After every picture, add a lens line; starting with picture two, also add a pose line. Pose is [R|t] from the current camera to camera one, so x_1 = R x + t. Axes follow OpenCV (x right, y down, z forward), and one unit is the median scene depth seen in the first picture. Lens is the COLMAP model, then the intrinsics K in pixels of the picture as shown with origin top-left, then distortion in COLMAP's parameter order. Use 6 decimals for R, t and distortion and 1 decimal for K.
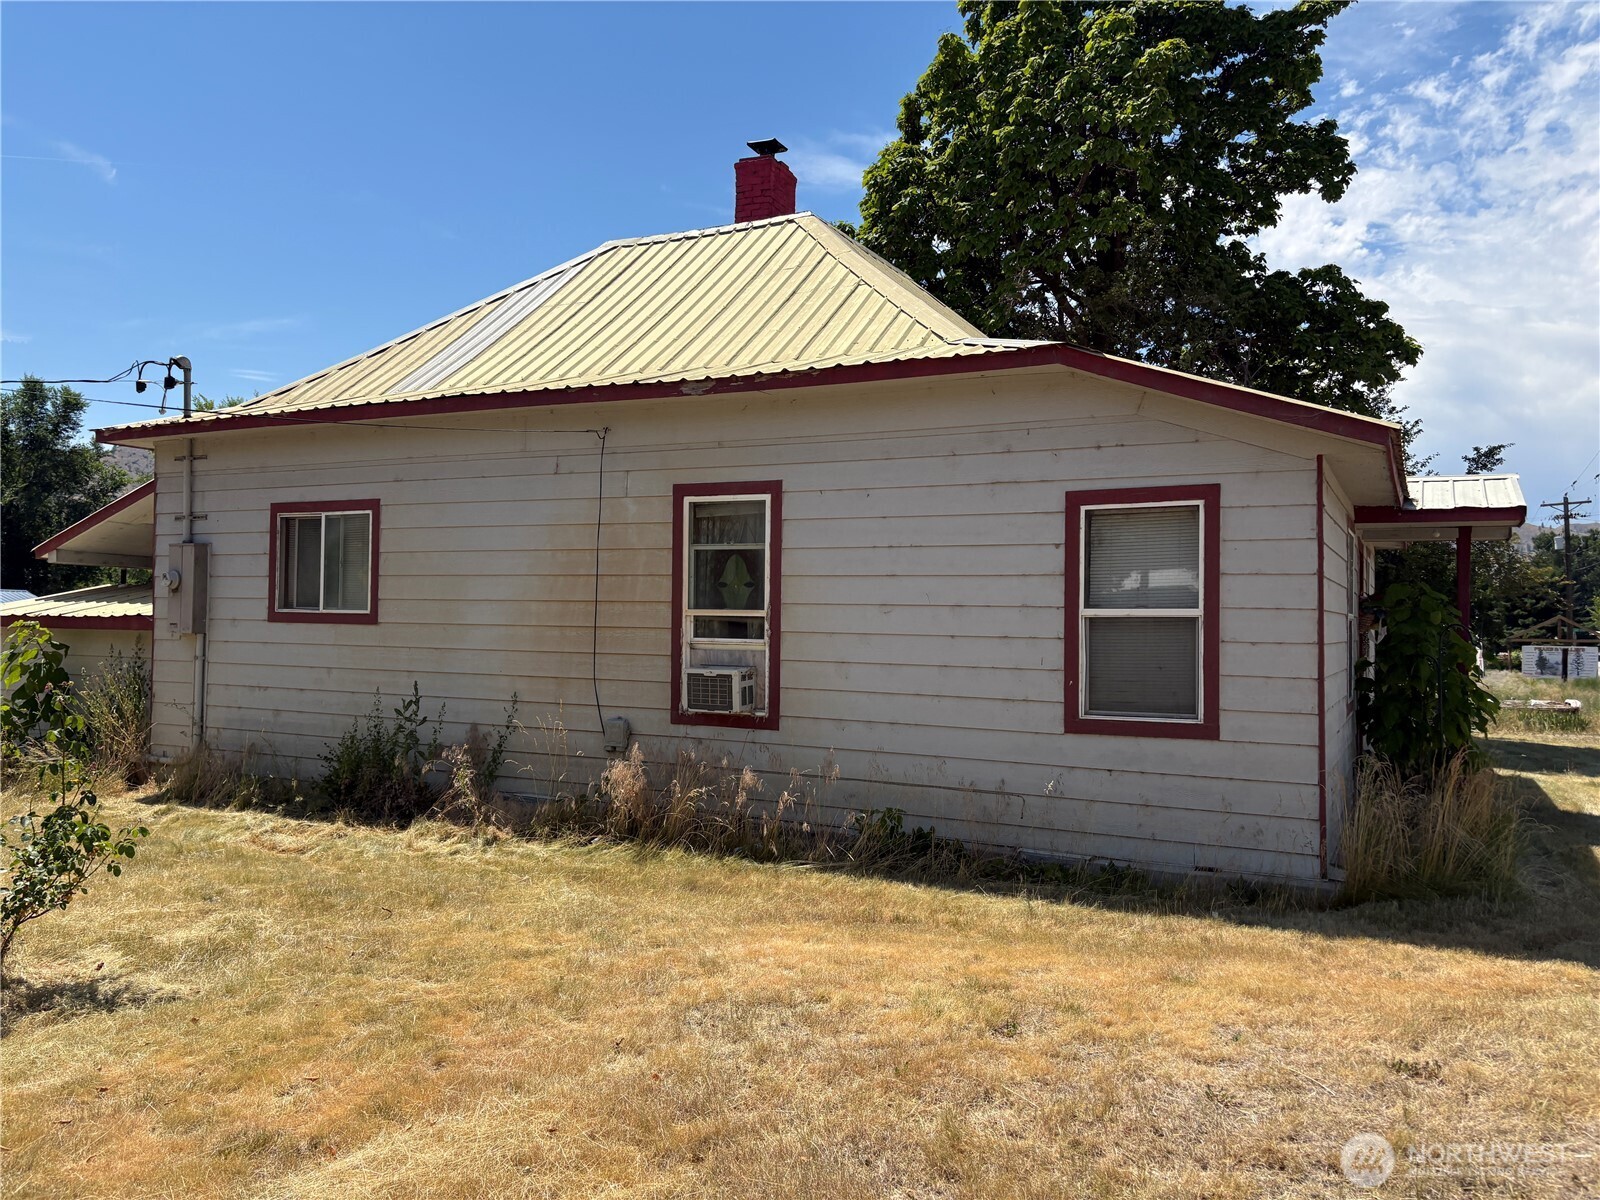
lens RADIAL K [[1154.0, 0, 800.0], [0, 1154.0, 600.0], [0, 0, 1]] dist [0.108368, -0.114673]
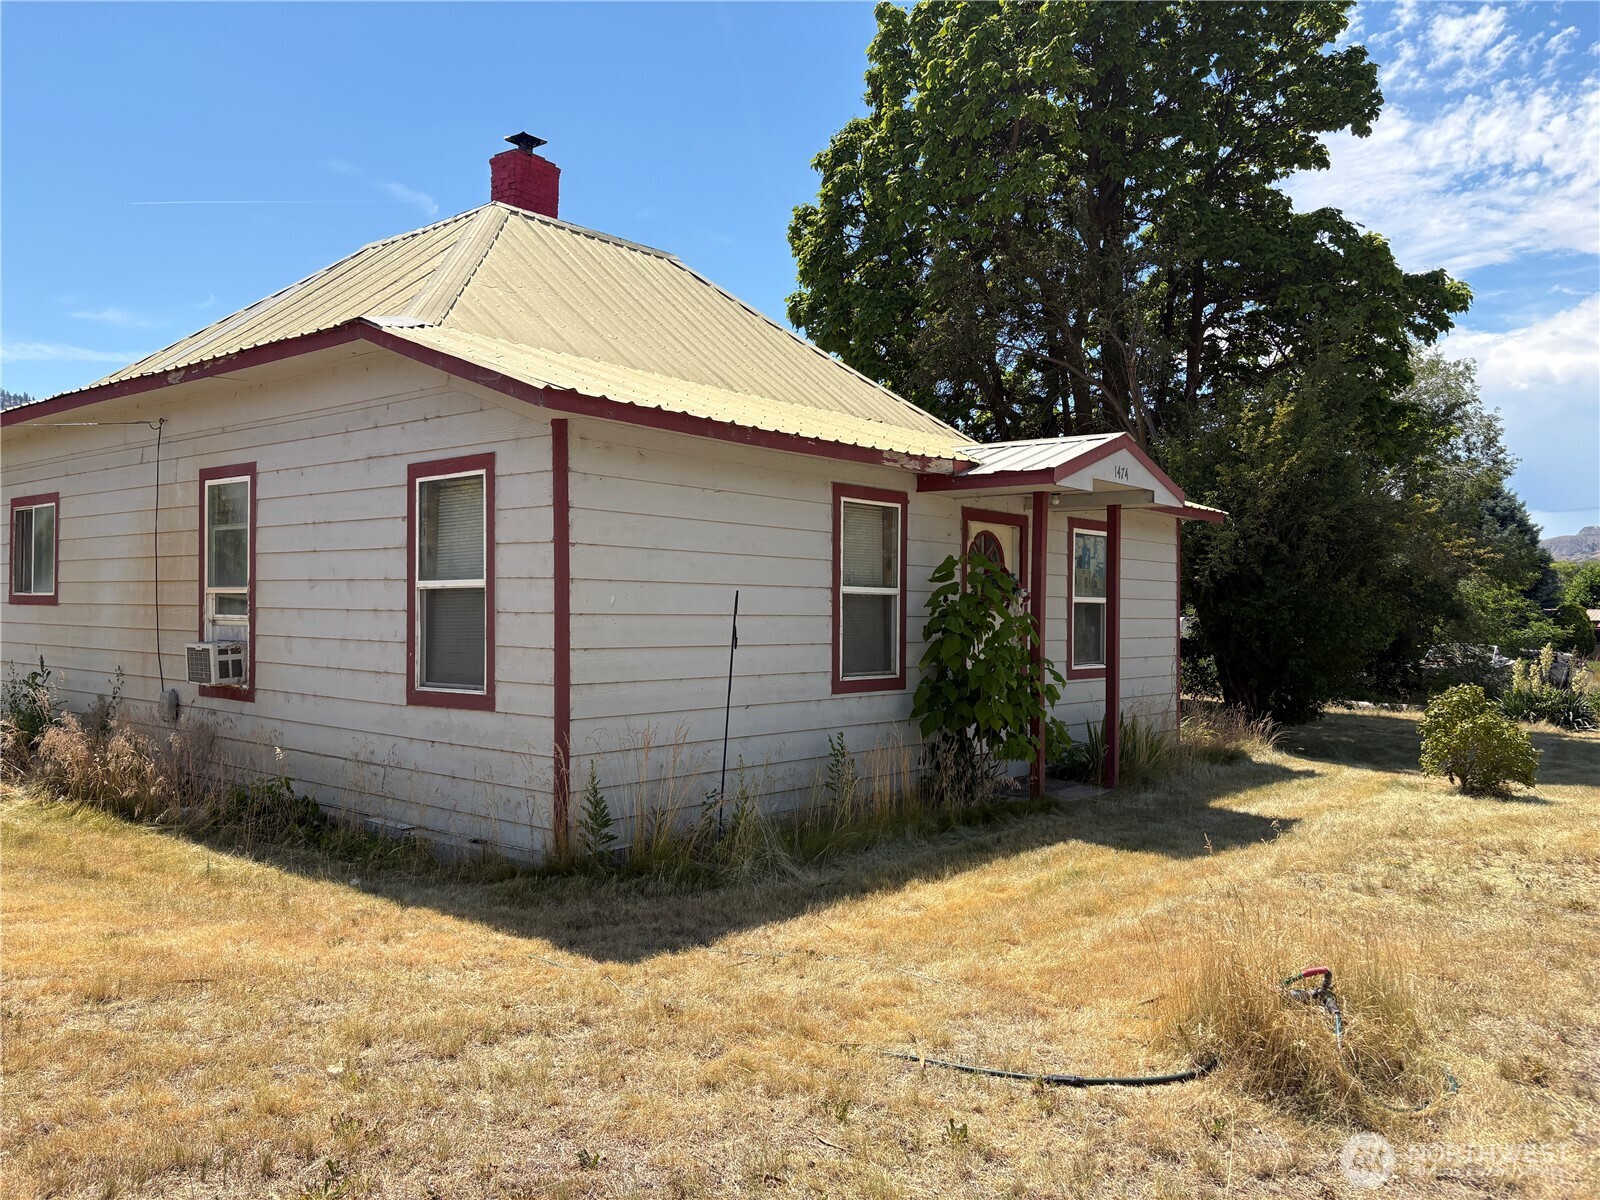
lens RADIAL K [[1170.7, 0, 800.0], [0, 1170.7, 600.0], [0, 0, 1]] dist [0.063070, -0.071007]
pose [[0.973043, -0.005326, -0.230561, 0.705679], [0.006381, 0.999972, 0.003831, 0.019583], [0.230534, -0.005199, 0.973050, 0.076524]]
